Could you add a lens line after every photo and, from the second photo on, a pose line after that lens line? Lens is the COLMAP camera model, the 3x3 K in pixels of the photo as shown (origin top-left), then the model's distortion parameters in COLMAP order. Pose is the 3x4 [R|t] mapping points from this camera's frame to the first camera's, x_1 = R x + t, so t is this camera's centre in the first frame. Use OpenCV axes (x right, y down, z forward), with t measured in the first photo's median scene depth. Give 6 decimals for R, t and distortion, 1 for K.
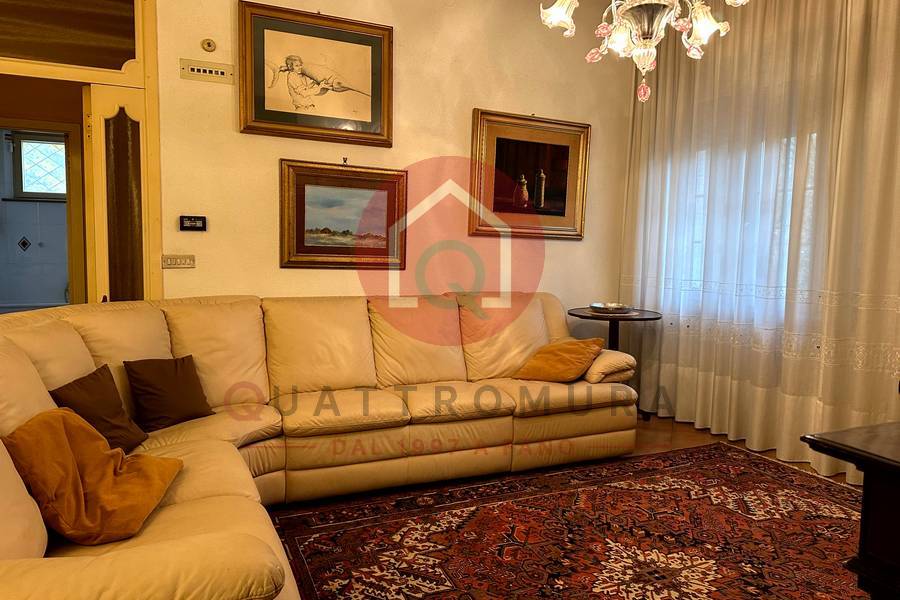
lens RADIAL K [[628.7, 0, 450.0], [0, 628.7, 300.0], [0, 0, 1]] dist [0.098676, -0.134926]
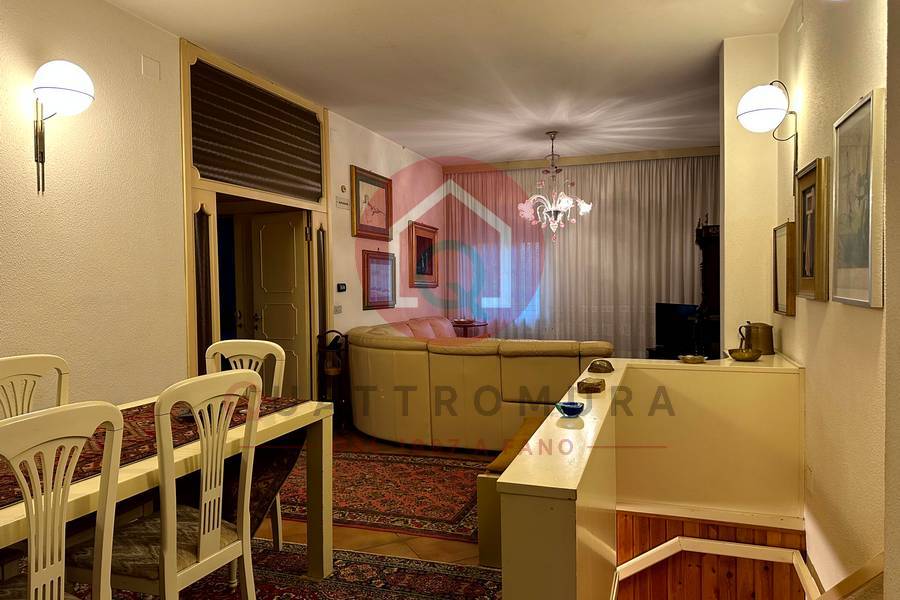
lens RADIAL K [[628.7, 0, 450.0], [0, 628.7, 300.0], [0, 0, 1]] dist [0.098676, -0.134926]
pose [[0.682437, -0.048850, 0.729311, -1.392880], [0.086392, 0.996161, -0.014115, -0.033537], [-0.725821, 0.072639, 0.684037, -0.385657]]
